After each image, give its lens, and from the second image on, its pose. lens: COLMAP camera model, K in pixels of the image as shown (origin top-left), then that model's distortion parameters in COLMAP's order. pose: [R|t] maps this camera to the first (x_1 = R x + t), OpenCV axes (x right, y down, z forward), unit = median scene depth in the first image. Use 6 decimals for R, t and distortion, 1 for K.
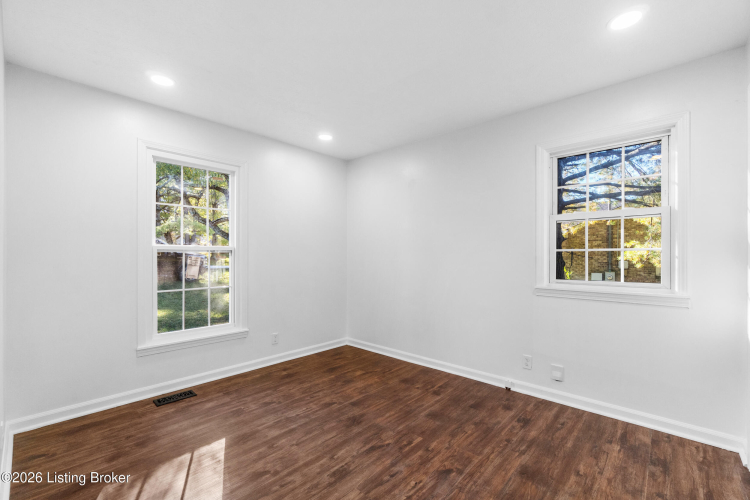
lens RADIAL K [[327.7, 0, 374.6], [0, 327.7, 258.4], [0, 0, 1]] dist [-0.001884, -0.000619]
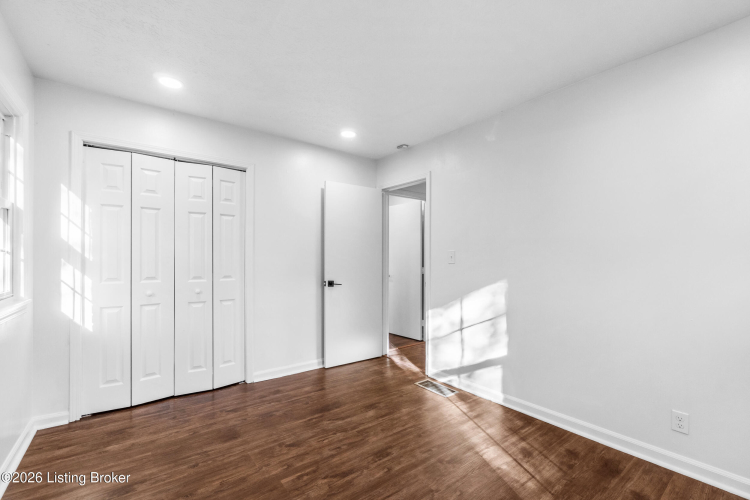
lens RADIAL K [[327.7, 0, 374.6], [0, 327.7, 258.4], [0, 0, 1]] dist [-0.001884, -0.000619]
pose [[-0.985373, -0.005930, 0.170310, -0.247462], [-0.005849, 0.999982, 0.000978, -0.016044], [-0.170312, -0.000033, -0.985390, 1.952805]]
